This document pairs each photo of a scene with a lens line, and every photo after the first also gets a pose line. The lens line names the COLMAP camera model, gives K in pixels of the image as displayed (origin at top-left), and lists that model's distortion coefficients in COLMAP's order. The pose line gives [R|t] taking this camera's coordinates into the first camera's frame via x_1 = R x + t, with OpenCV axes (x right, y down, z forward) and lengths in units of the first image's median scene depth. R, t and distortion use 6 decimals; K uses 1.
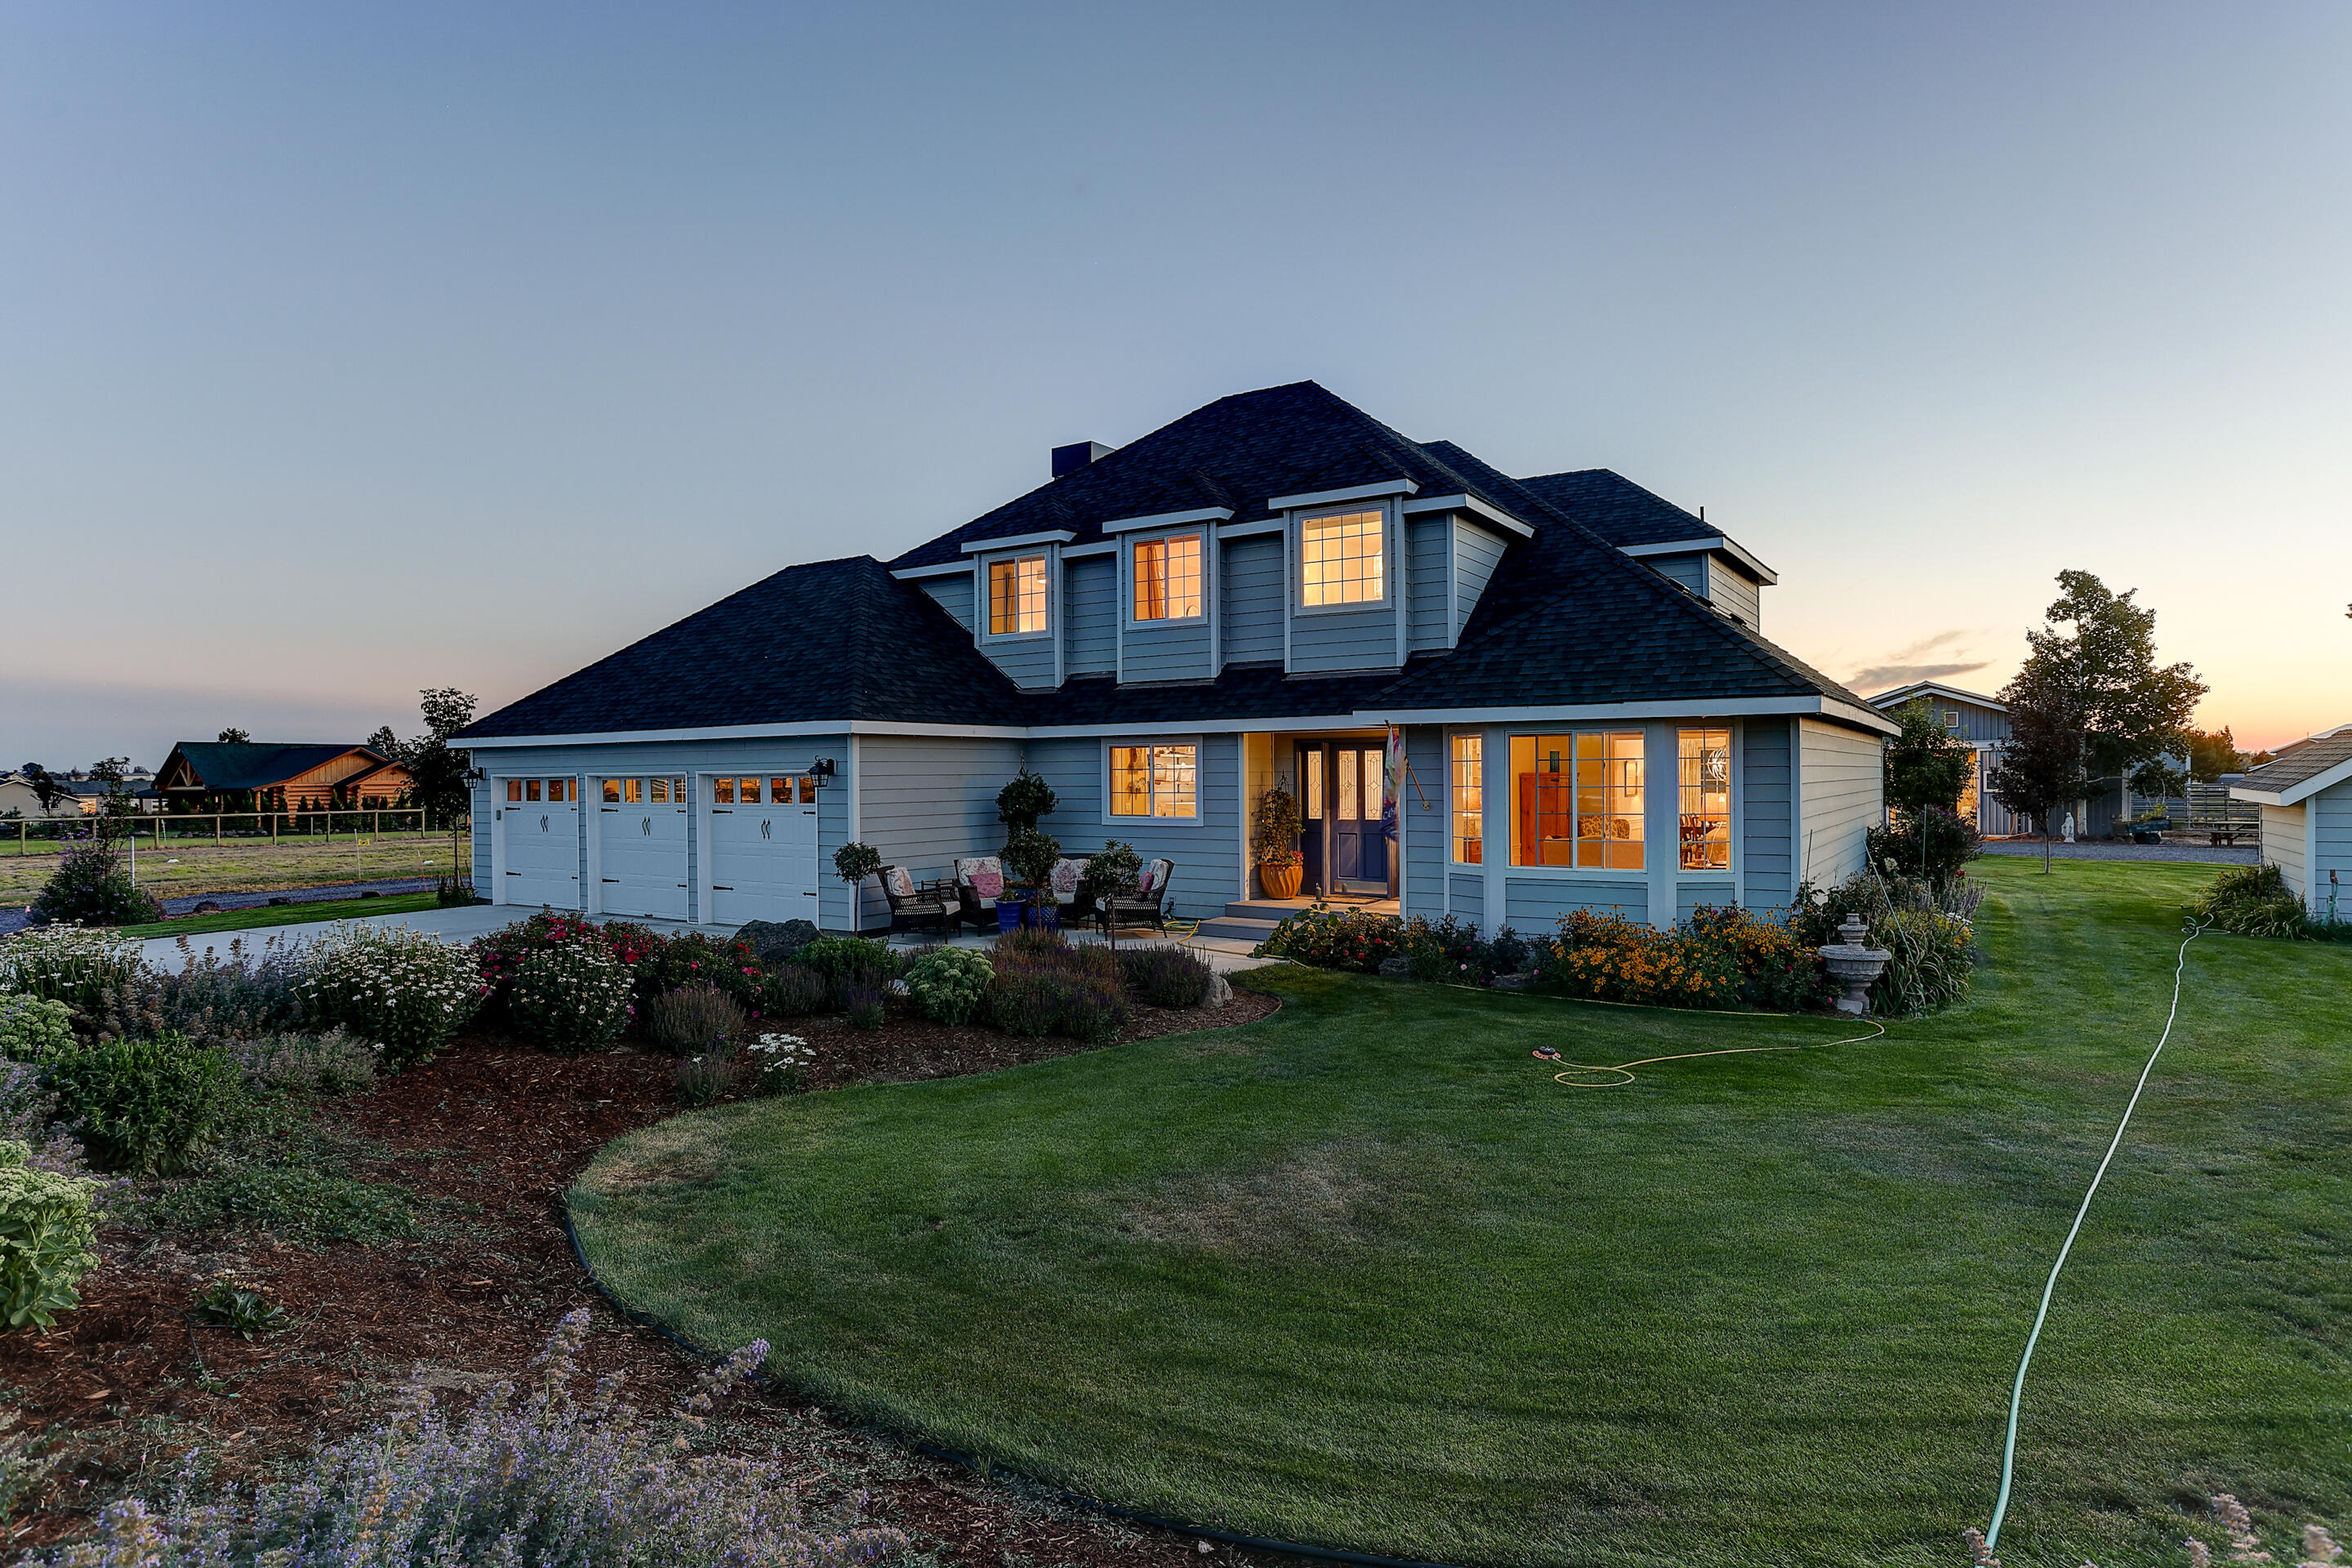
lens RADIAL K [[1284.5, 0, 1178.2], [0, 1284.5, 783.7], [0, 0, 1]] dist [-0.001388, 0.000017]
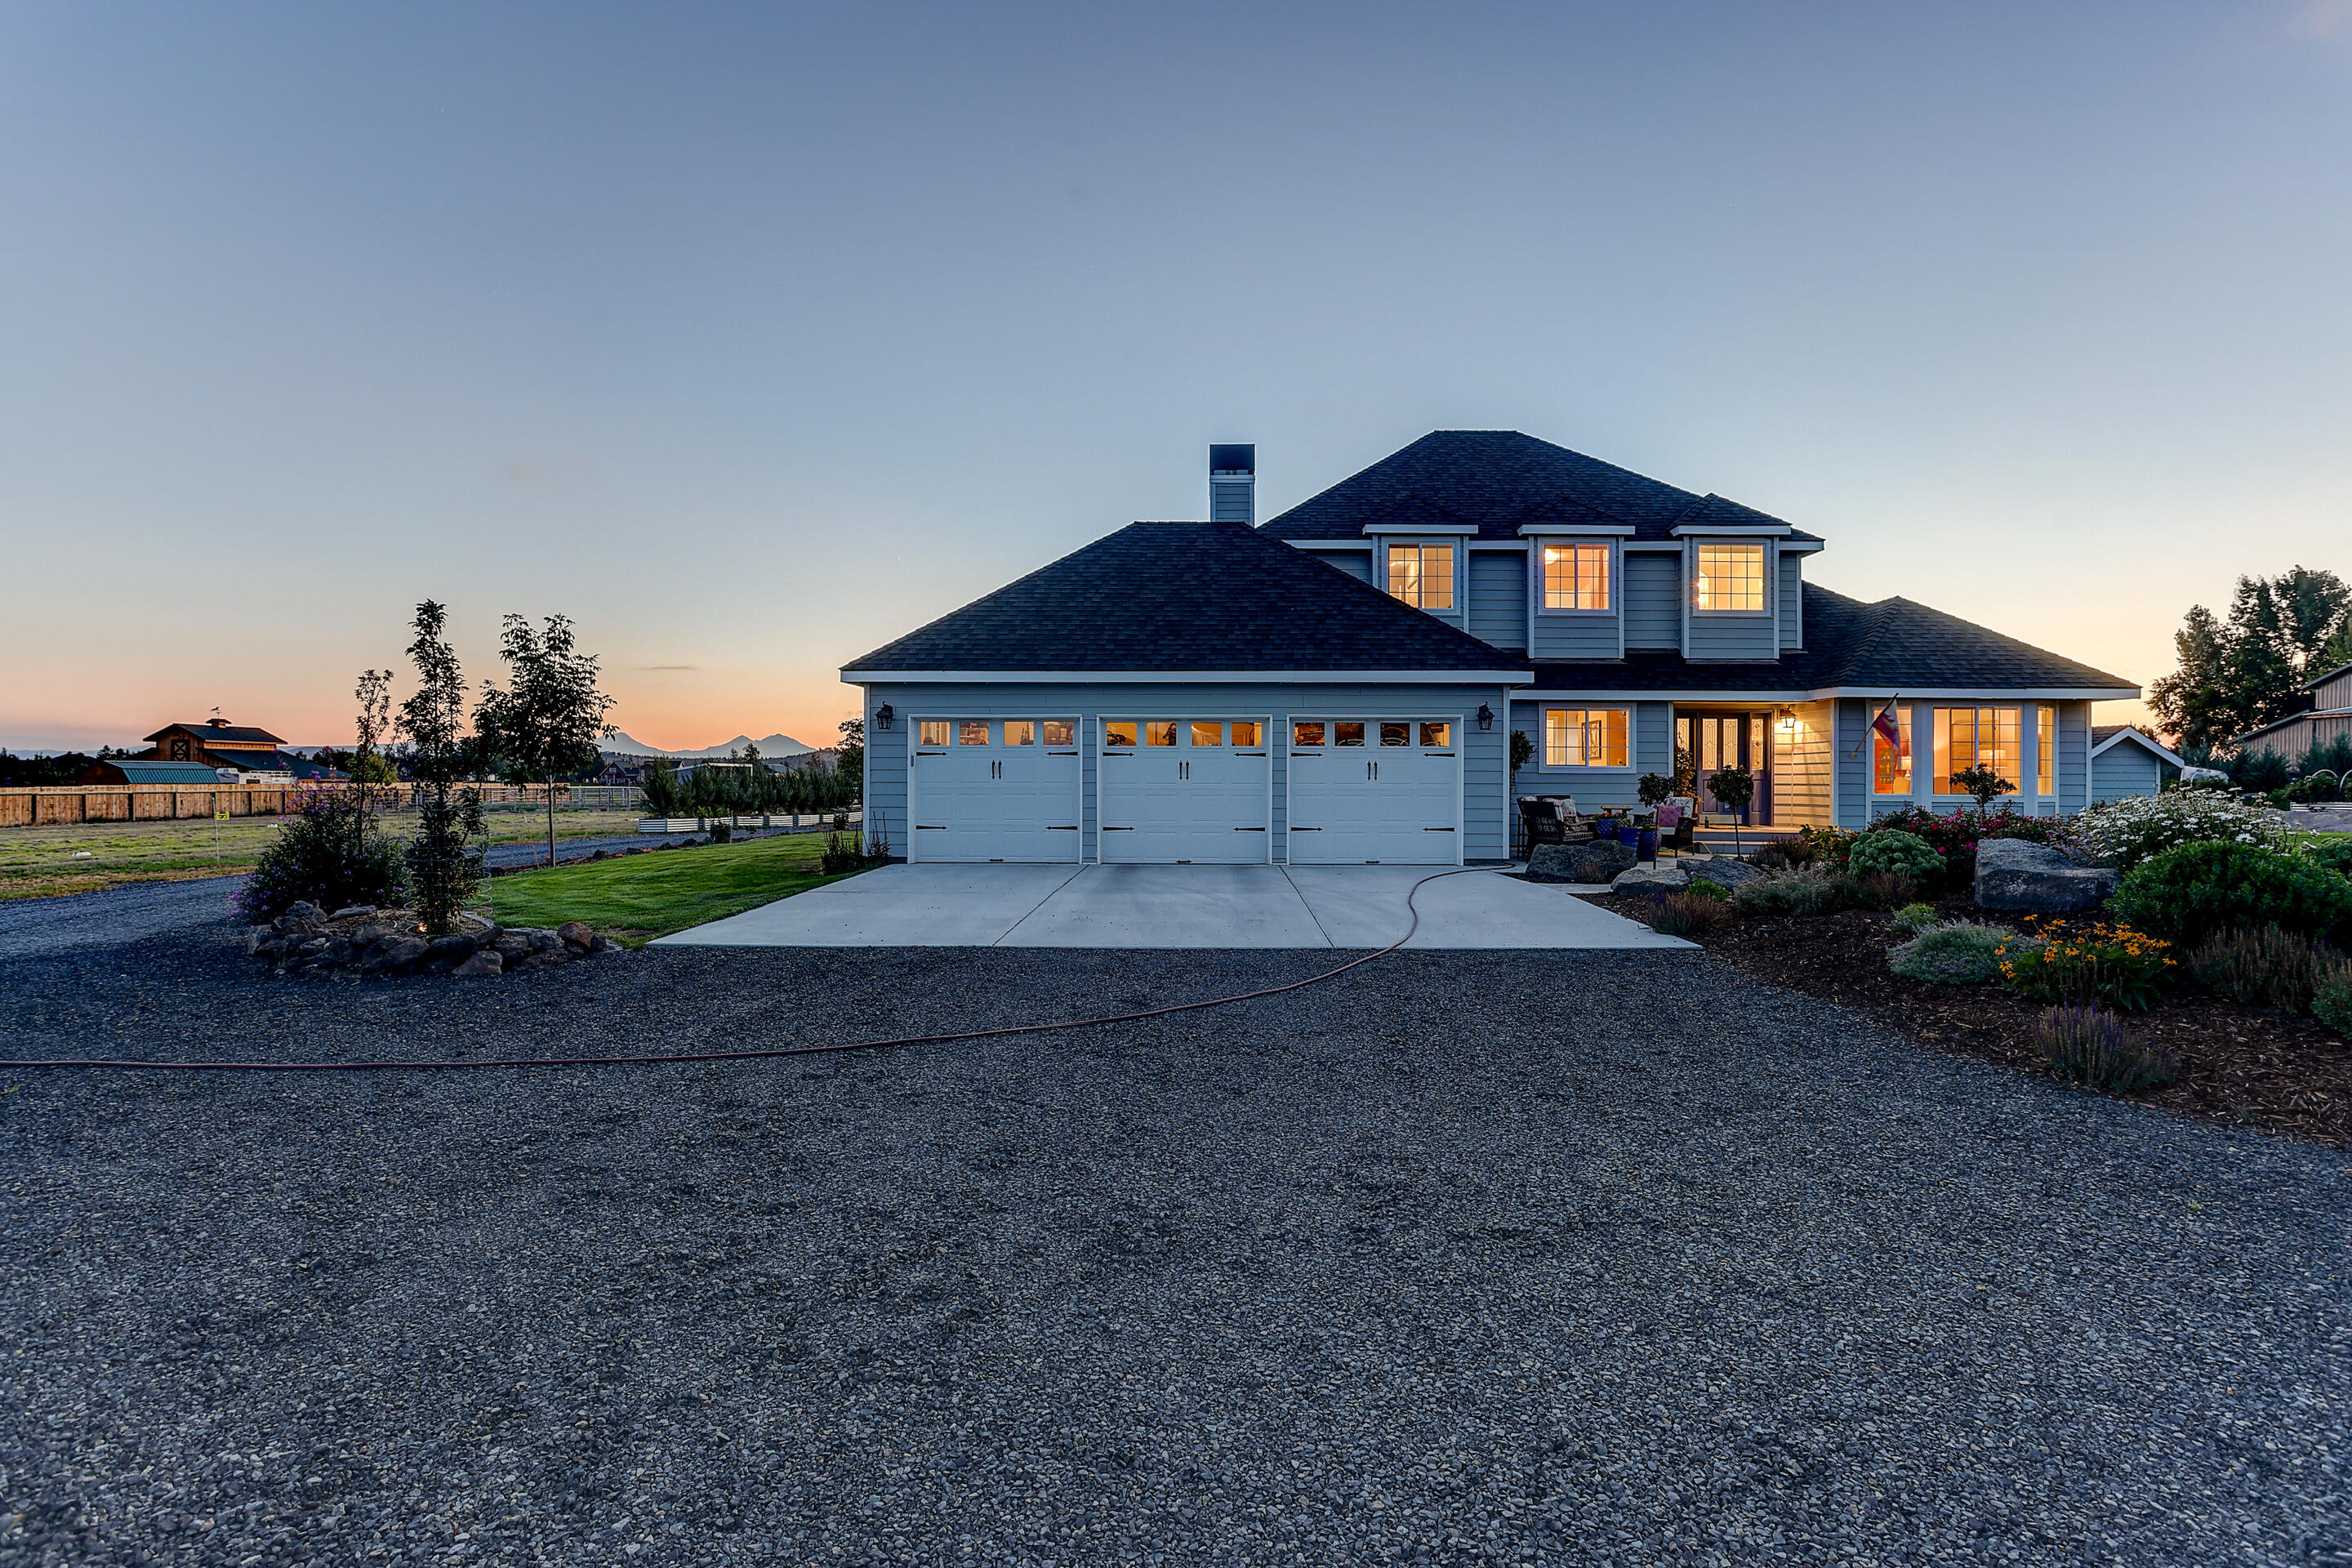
lens RADIAL K [[1072.8, 0, 1175.5], [0, 1072.8, 793.1], [0, 0, 1]] dist [-0.014615, -0.000022]
pose [[0.832594, 0.005131, 0.553860, -0.920709], [-0.005426, 0.999985, -0.001107, 0.054501], [-0.553858, -0.002083, 0.832609, 0.354318]]
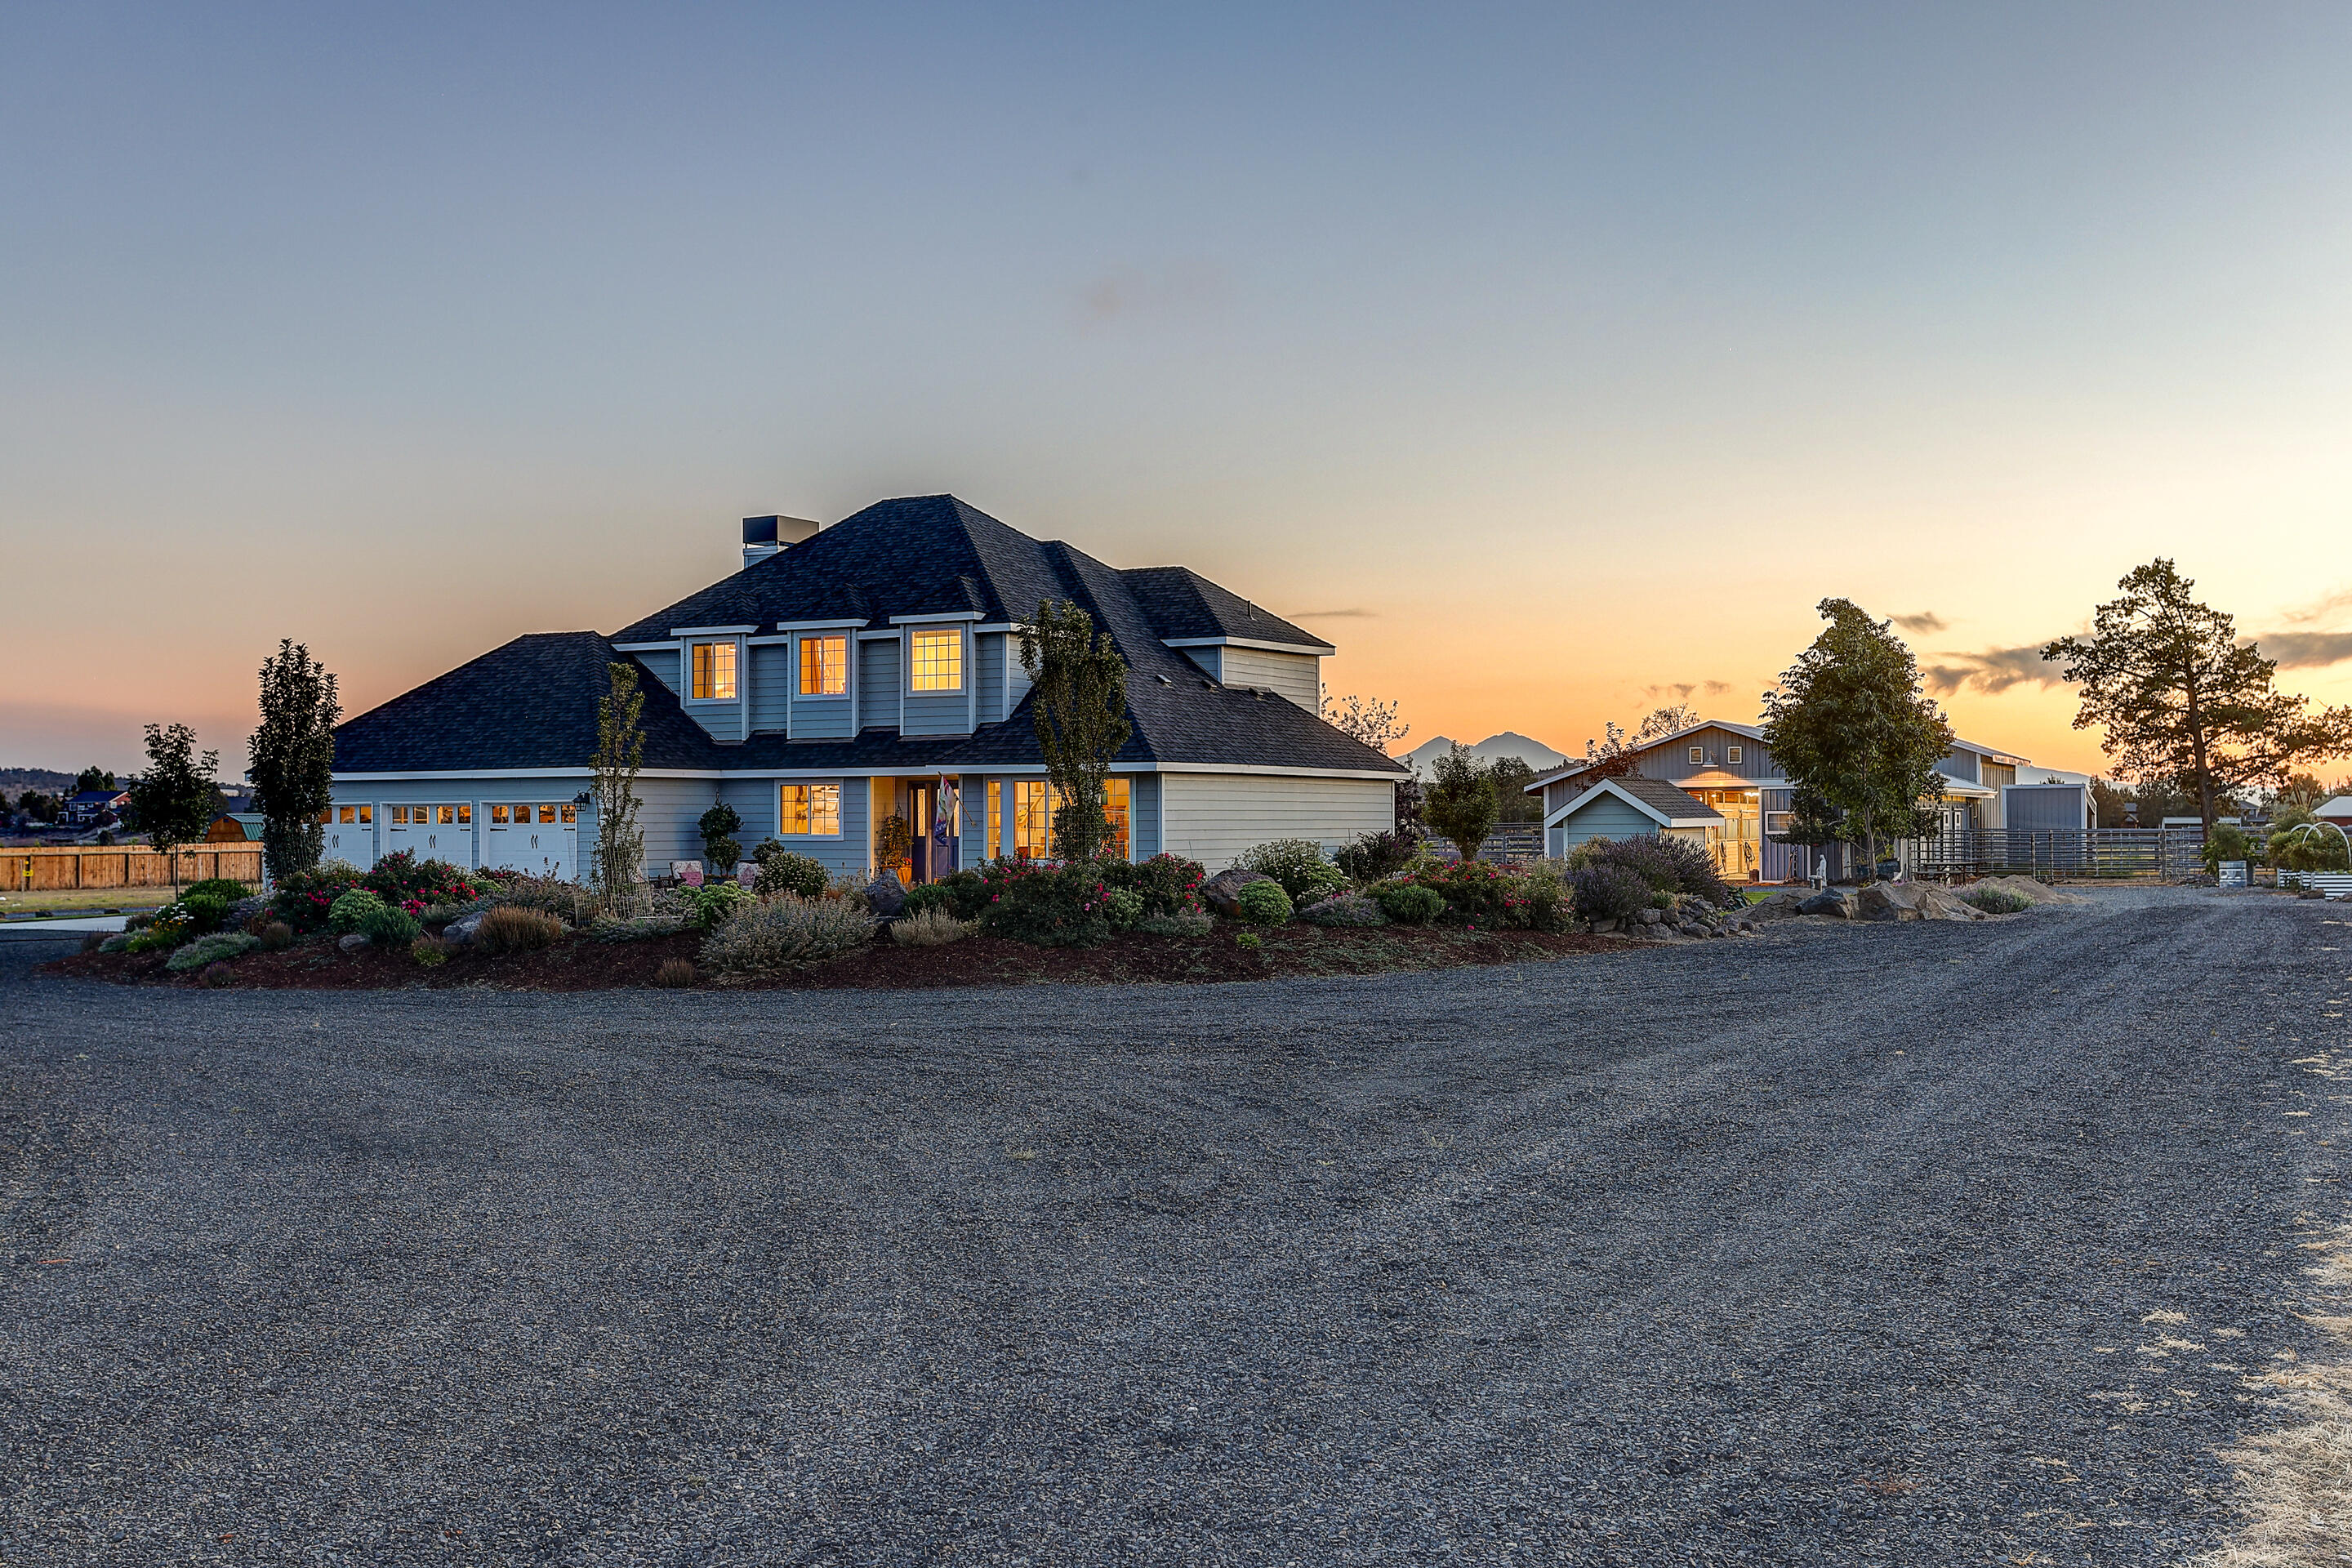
lens RADIAL K [[2504.1, 0, 1171.9], [0, 2504.1, 782.5], [0, 0, 1]] dist [0.016067, 0.000000]
pose [[0.997766, 0.006186, 0.066519, 0.193249], [-0.004626, 0.999711, -0.023574, 0.031425], [-0.066646, 0.023214, 0.997507, -1.775881]]
